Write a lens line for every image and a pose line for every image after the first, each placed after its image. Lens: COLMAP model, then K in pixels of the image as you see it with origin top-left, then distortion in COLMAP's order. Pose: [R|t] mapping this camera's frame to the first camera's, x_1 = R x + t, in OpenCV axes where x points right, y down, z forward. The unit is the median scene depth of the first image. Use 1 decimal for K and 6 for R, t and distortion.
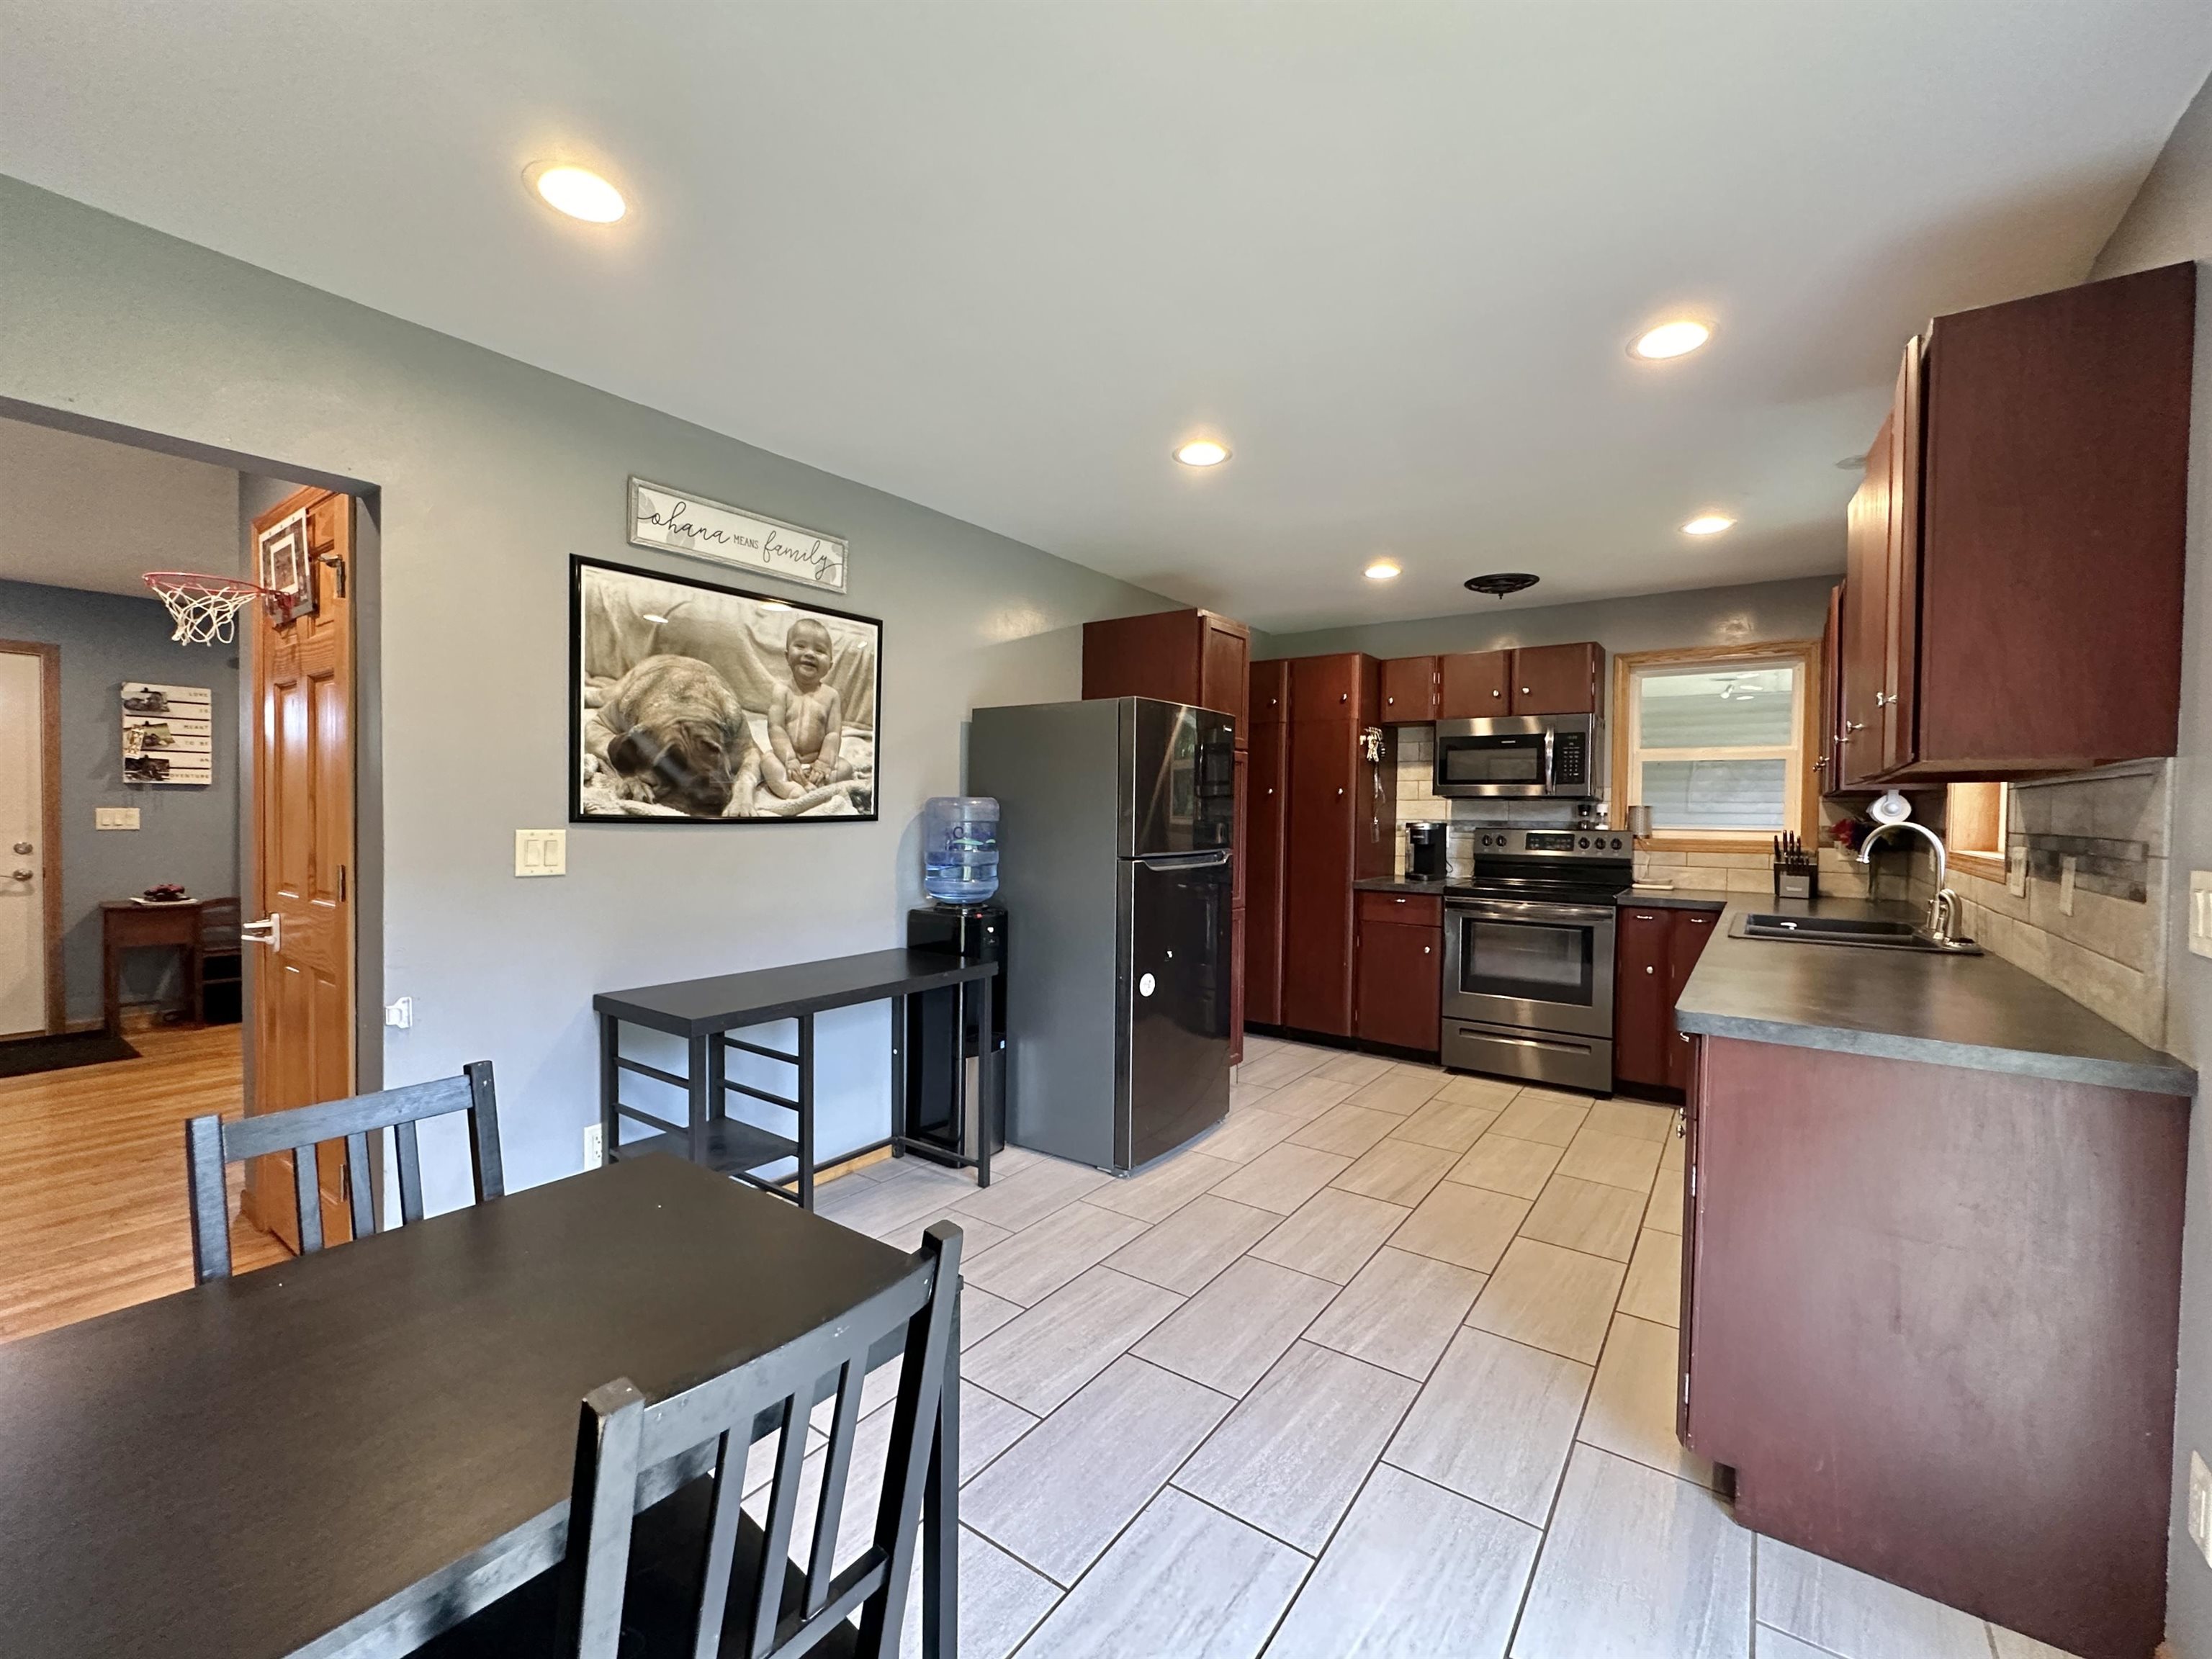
lens RADIAL K [[906.2, 0, 1112.0], [0, 906.2, 827.9], [0, 0, 1]] dist [-0.002232, 0.000366]
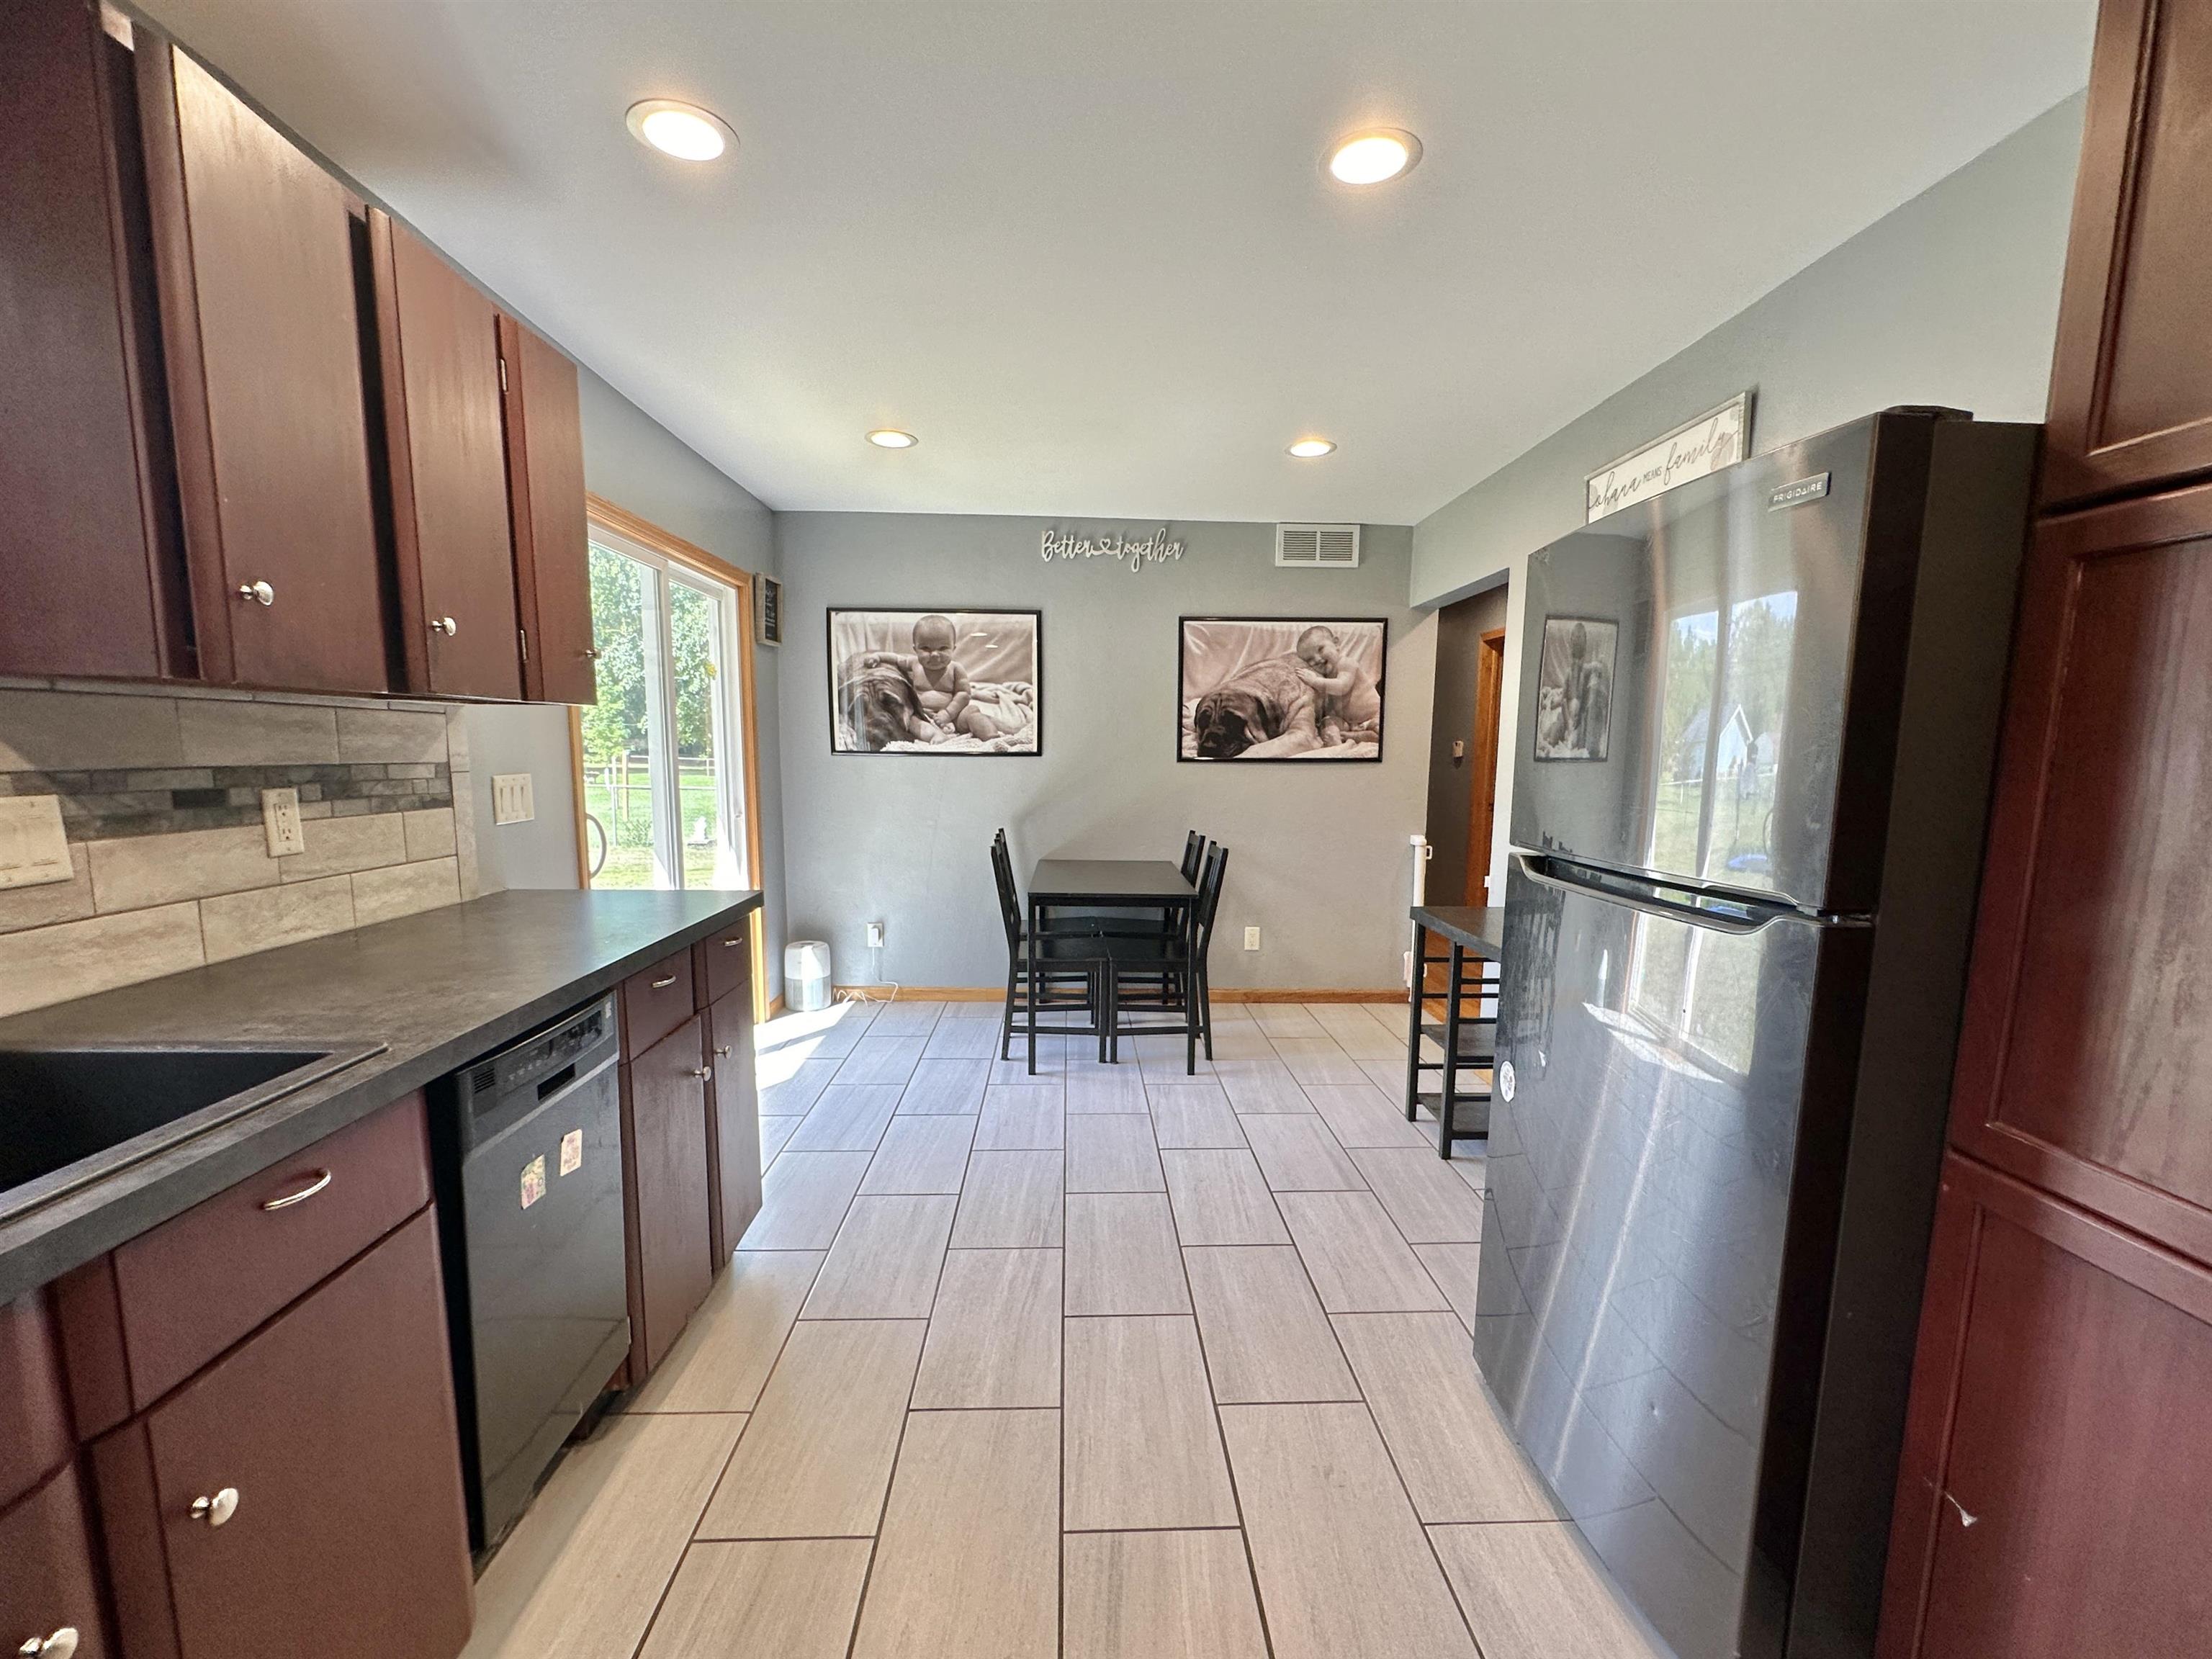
lens RADIAL K [[966.8, 0, 1108.4], [0, 966.8, 877.7], [0, 0, 1]] dist [-0.000826, -0.000099]
pose [[-0.787083, 0.060992, -0.613825, 0.703698], [-0.034695, 0.989147, 0.142773, -0.030268], [0.615871, 0.133670, -0.776425, 1.557078]]
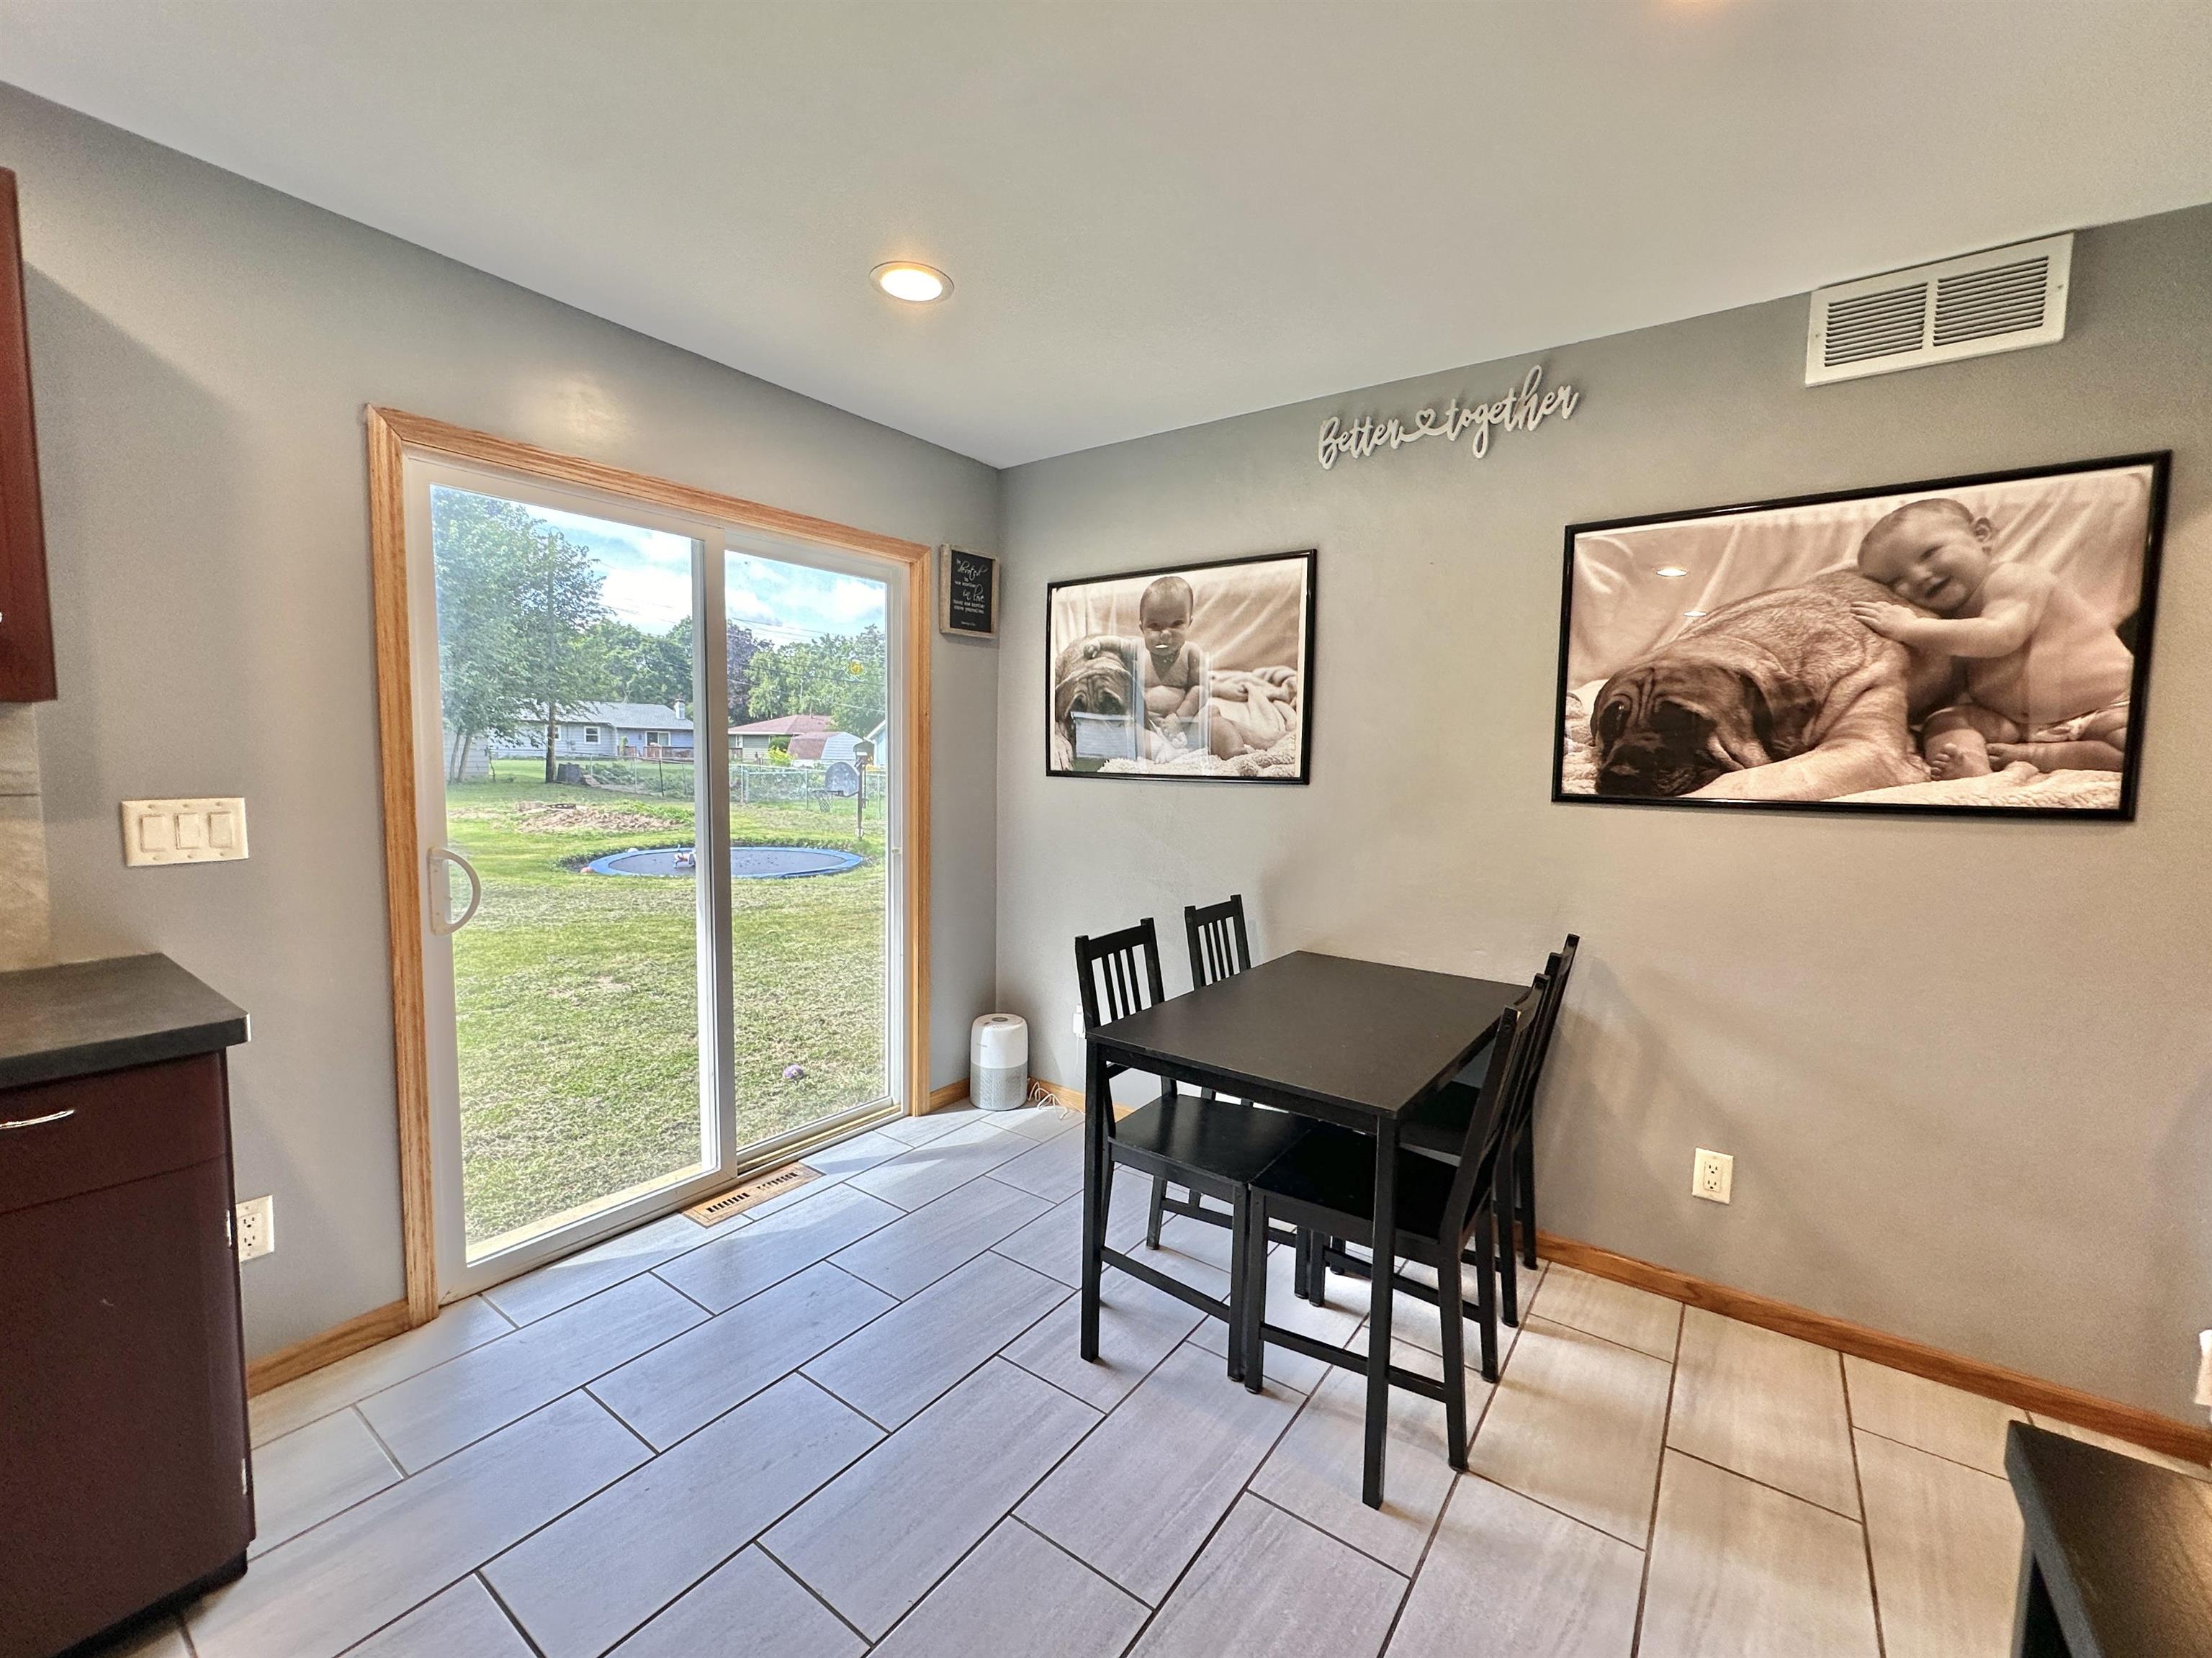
lens RADIAL K [[900.5, 0, 1106.0], [0, 900.5, 829.0], [0, 0, 1]] dist [-0.001482, -0.000067]
pose [[-0.999418, -0.033425, 0.006869, -0.078847], [-0.032524, 0.993980, 0.104620, -0.042100], [-0.010325, 0.104336, -0.994489, 1.098185]]
